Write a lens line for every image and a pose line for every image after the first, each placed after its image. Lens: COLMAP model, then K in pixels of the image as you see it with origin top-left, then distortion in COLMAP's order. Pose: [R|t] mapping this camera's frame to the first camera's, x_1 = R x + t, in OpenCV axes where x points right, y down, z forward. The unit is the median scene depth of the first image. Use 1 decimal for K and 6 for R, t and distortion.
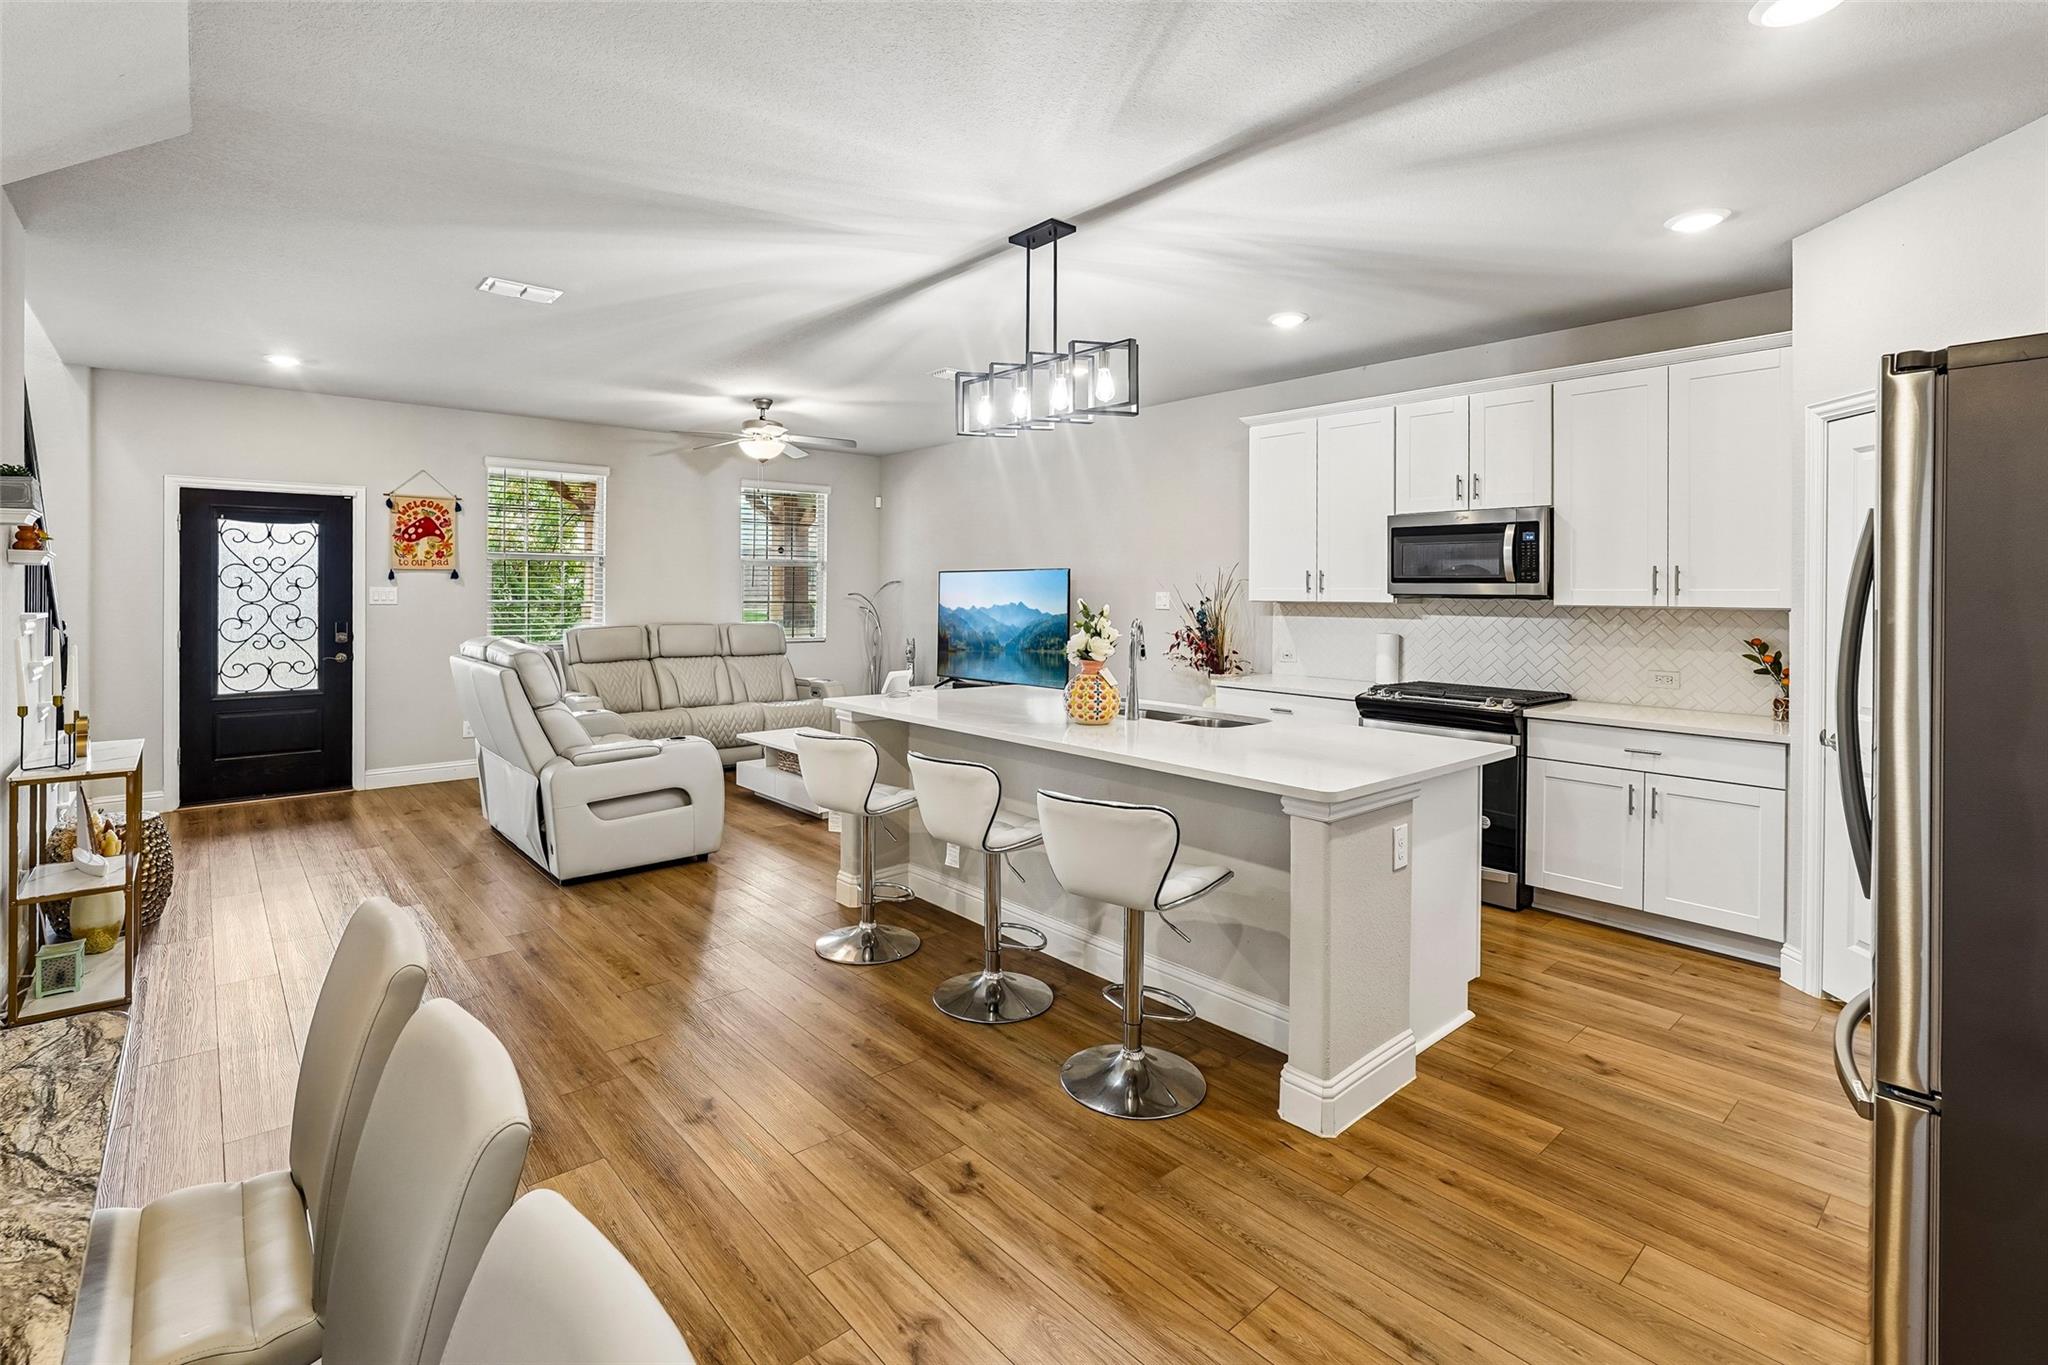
lens RADIAL K [[937.2, 0, 978.3], [0, 937.2, 592.8], [0, 0, 1]] dist [-0.006587, 0.005194]
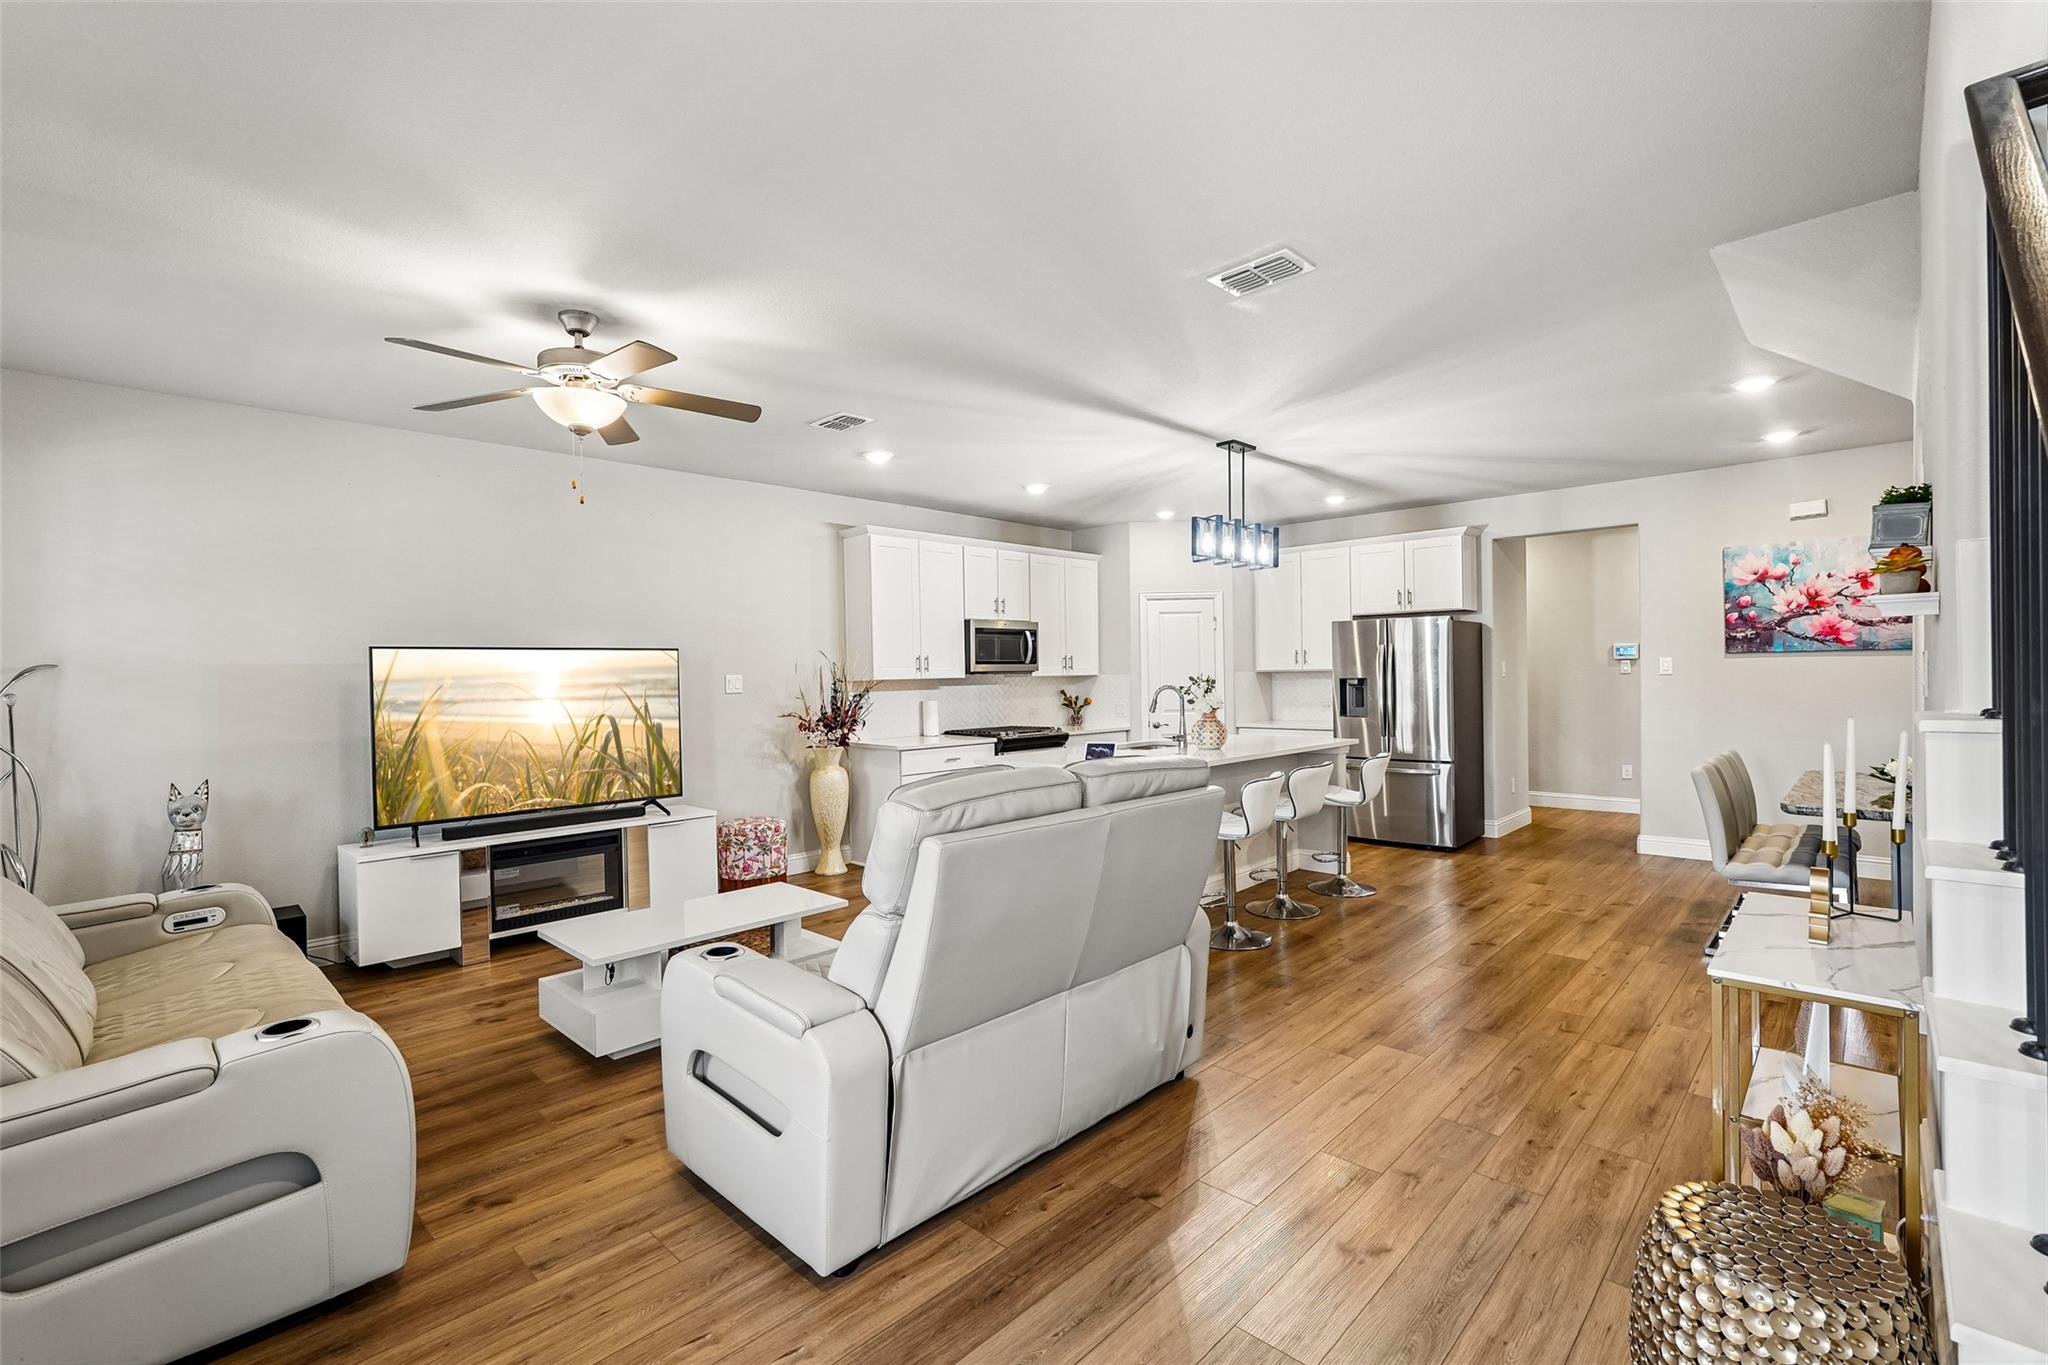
lens RADIAL K [[937.2, 0, 1006.6], [0, 937.2, 685.7], [0, 0, 1]] dist [-0.006587, 0.005194]
pose [[-0.119347, -0.018637, 0.992678, -0.831260], [0.015081, 0.999674, 0.020581, -0.005072], [-0.992738, 0.017427, -0.119027, 0.883865]]
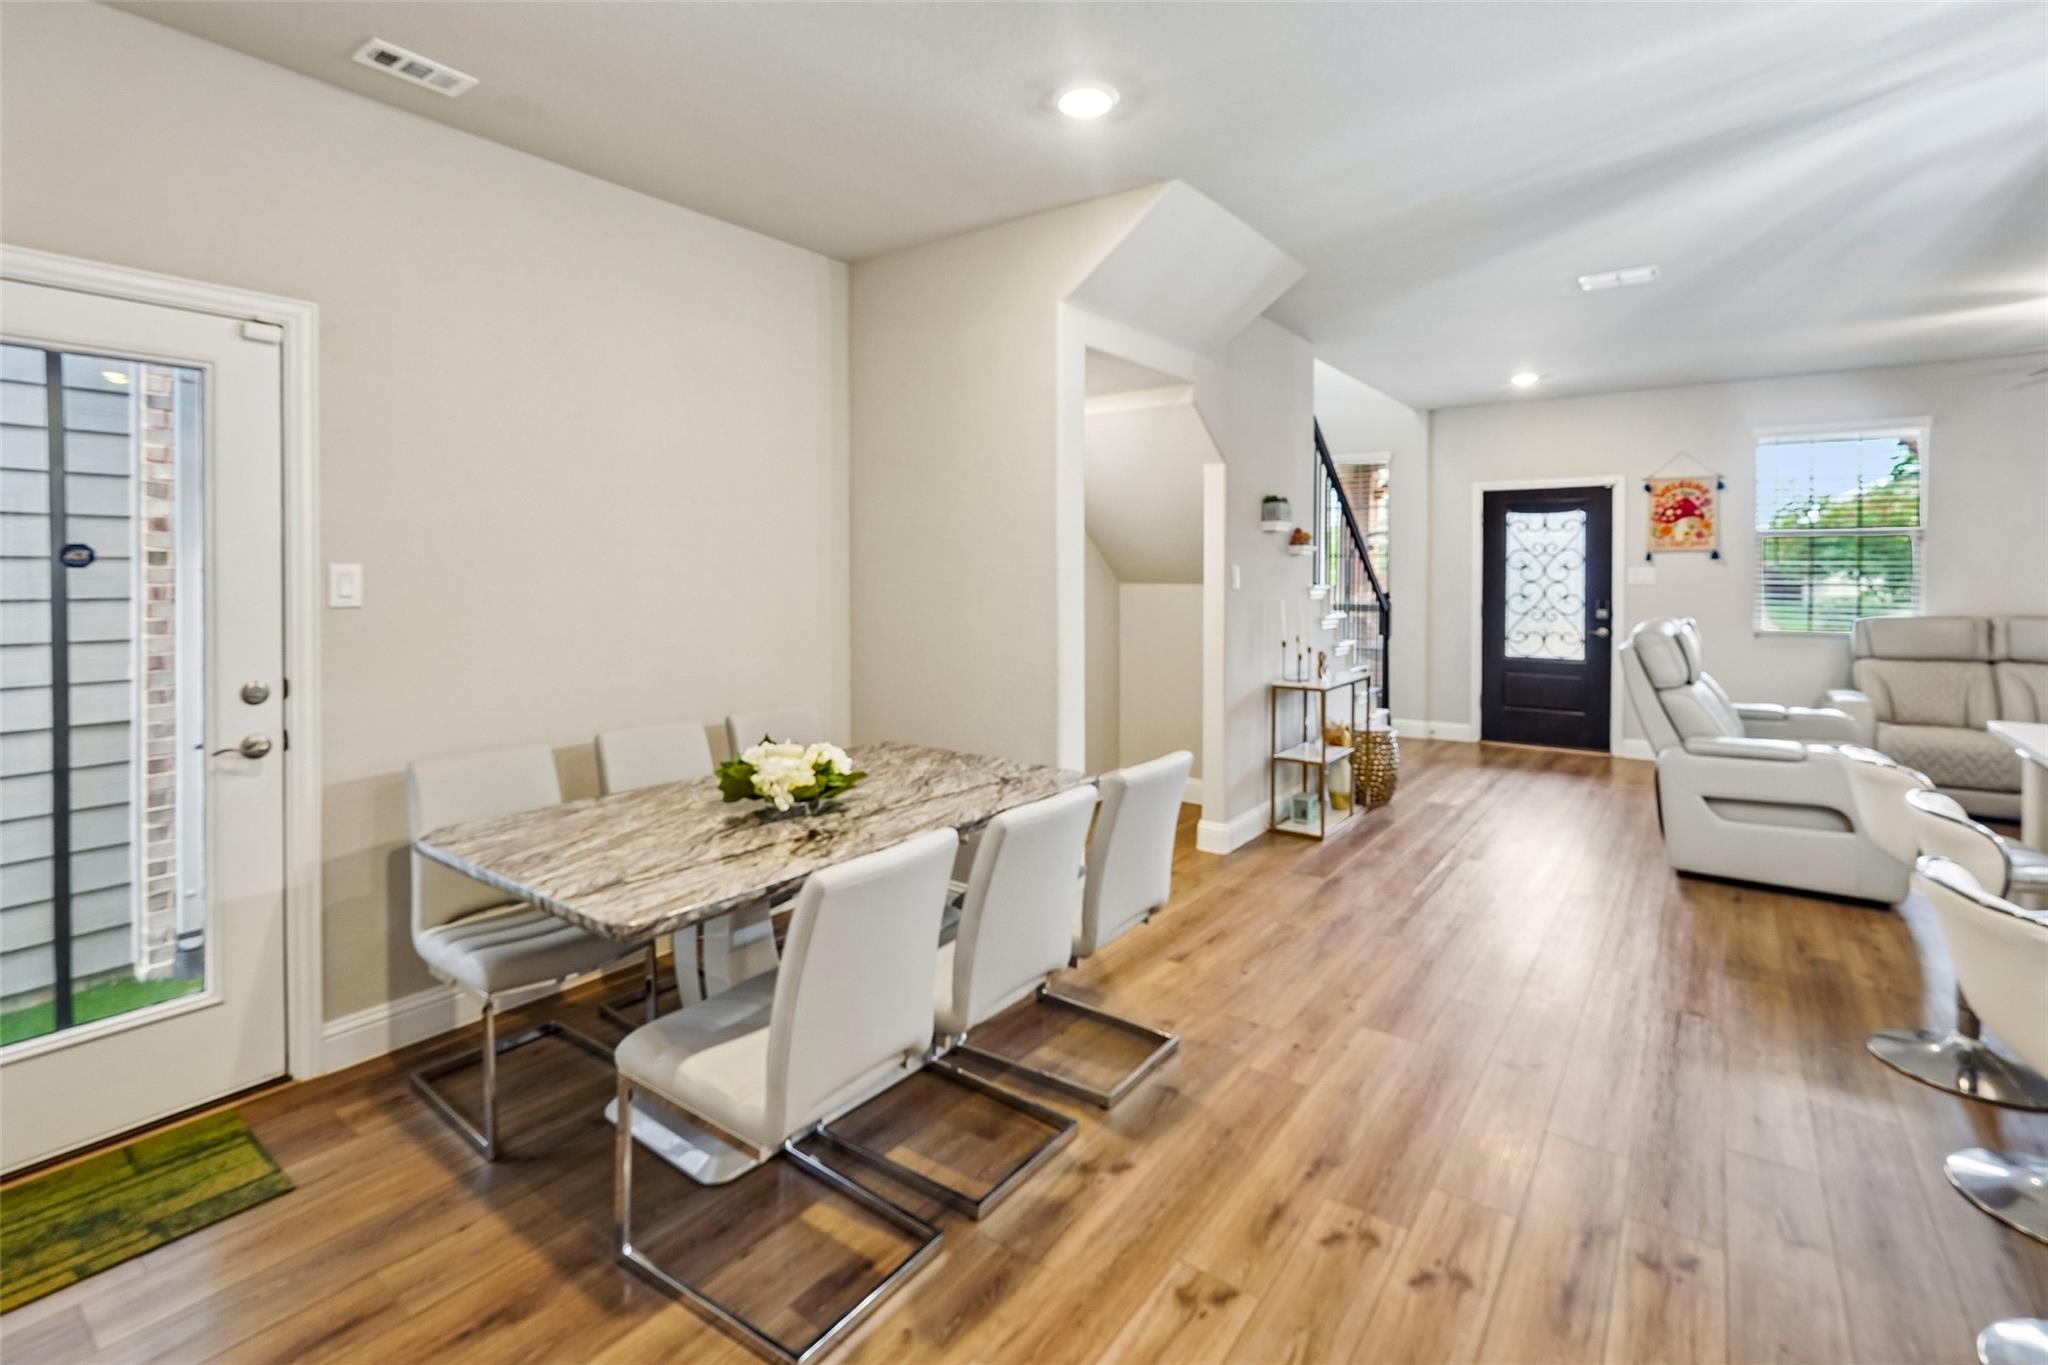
lens RADIAL K [[937.2, 0, 1033.0], [0, 937.2, 581.4], [0, 0, 1]] dist [-0.006587, 0.005194]
pose [[0.244888, 0.008489, -0.969514, 0.237295], [-0.002273, 0.999964, 0.008182, 0.002095], [0.969549, 0.000200, 0.244898, 0.084477]]
